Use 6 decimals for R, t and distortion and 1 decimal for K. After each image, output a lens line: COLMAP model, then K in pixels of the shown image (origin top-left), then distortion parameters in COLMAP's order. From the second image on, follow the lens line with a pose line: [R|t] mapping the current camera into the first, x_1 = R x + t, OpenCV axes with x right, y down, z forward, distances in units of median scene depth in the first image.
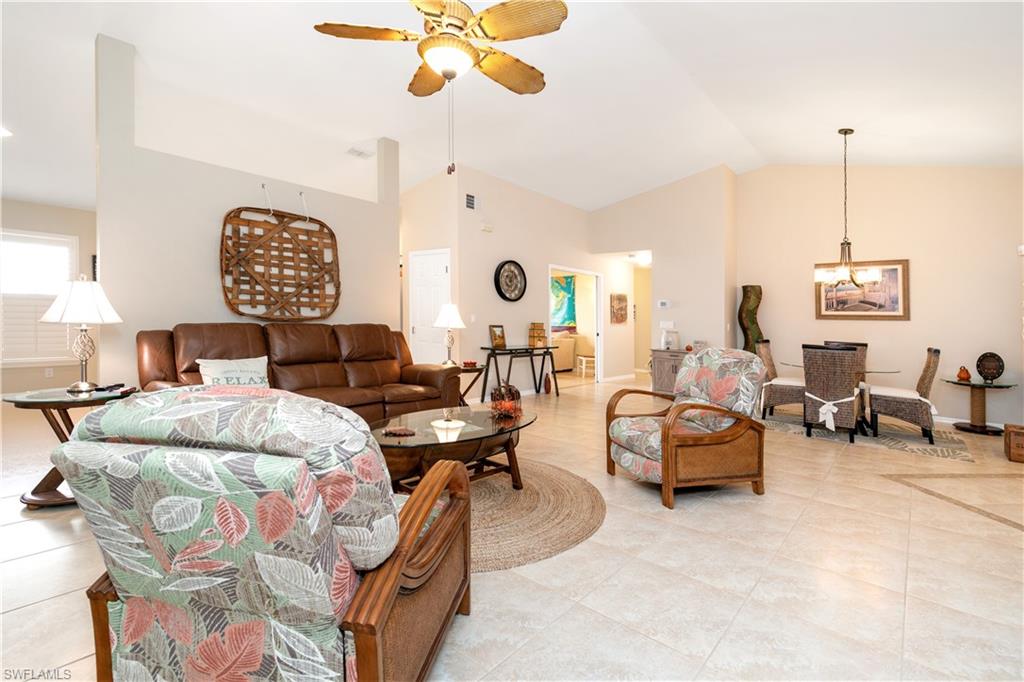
lens RADIAL K [[465.1, 0, 521.7], [0, 465.1, 338.9], [0, 0, 1]] dist [-0.004016, -0.000316]
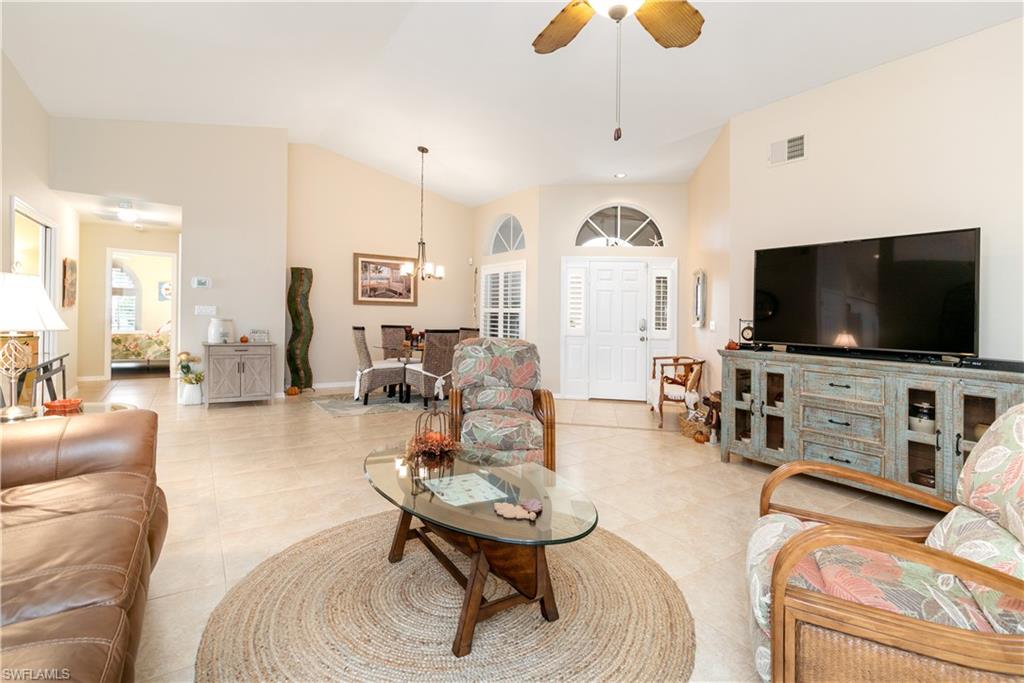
lens RADIAL K [[465.1, 0, 524.3], [0, 465.1, 312.3], [0, 0, 1]] dist [-0.004016, -0.000316]
pose [[0.262440, -0.012990, 0.964861, -0.326146], [0.023628, 0.999696, 0.007033, -0.023831], [-0.964659, 0.020952, 0.262667, 0.362090]]
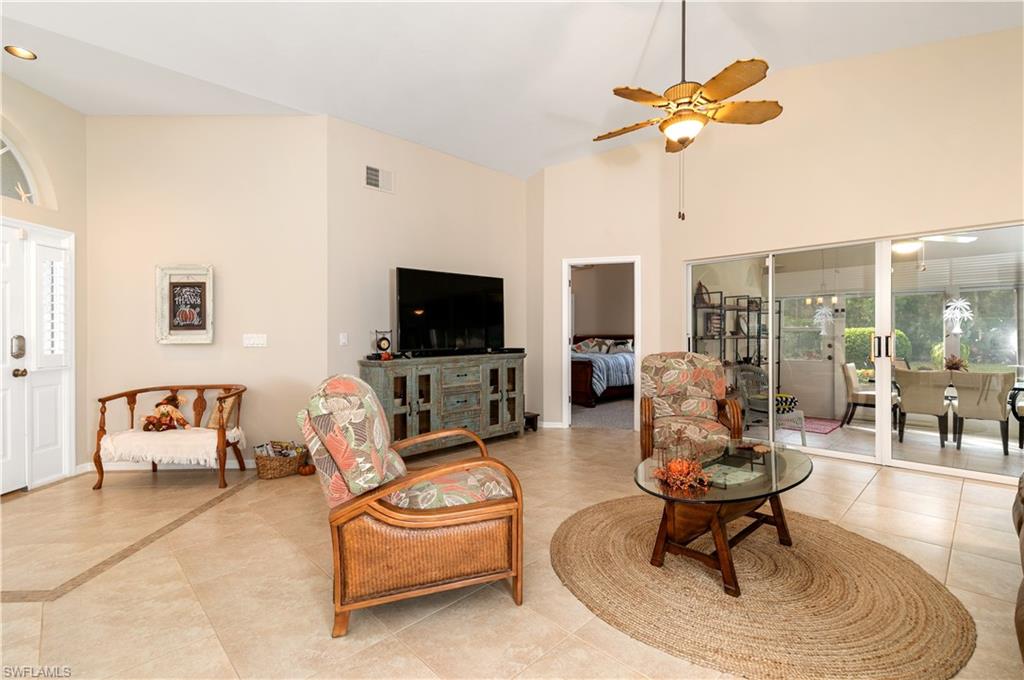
lens RADIAL K [[465.1, 0, 514.5], [0, 465.1, 332.2], [0, 0, 1]] dist [-0.004016, -0.000316]
pose [[-0.995929, -0.018801, 0.088154, 0.118367], [-0.014718, 0.998798, 0.046747, -0.034474], [-0.088927, 0.045259, -0.995009, 0.886451]]
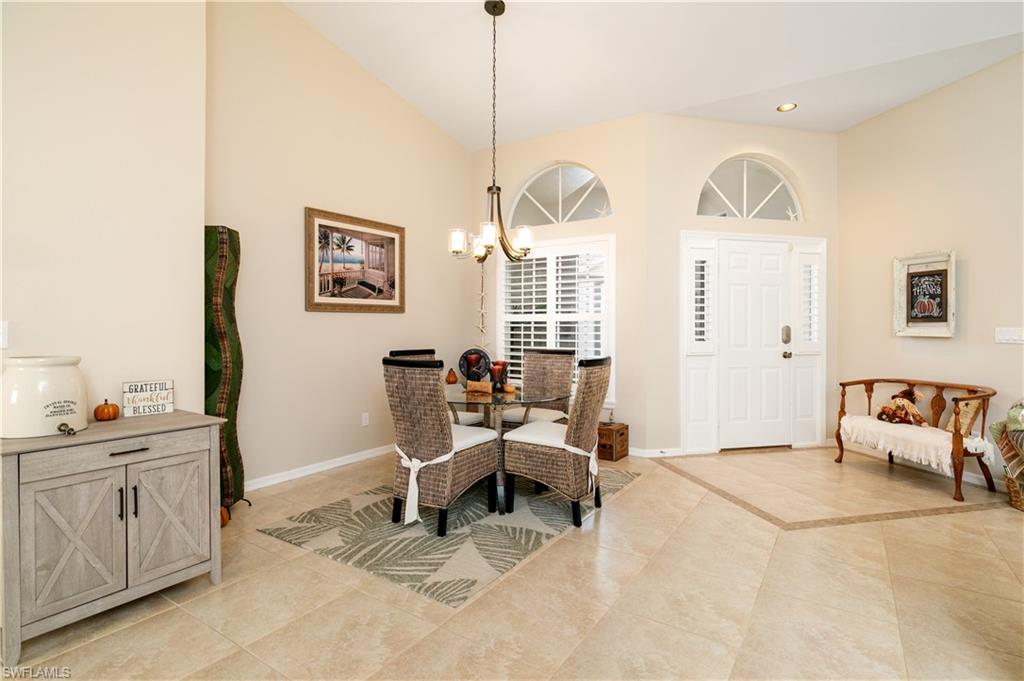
lens RADIAL K [[508.4, 0, 515.9], [0, 508.4, 319.4], [0, 0, 1]] dist [0.003045, -0.003144]
pose [[-0.116740, -0.017351, 0.993011, 0.027324], [0.037785, 0.999046, 0.021899, -0.039118], [-0.992443, 0.040078, -0.115973, 0.893531]]
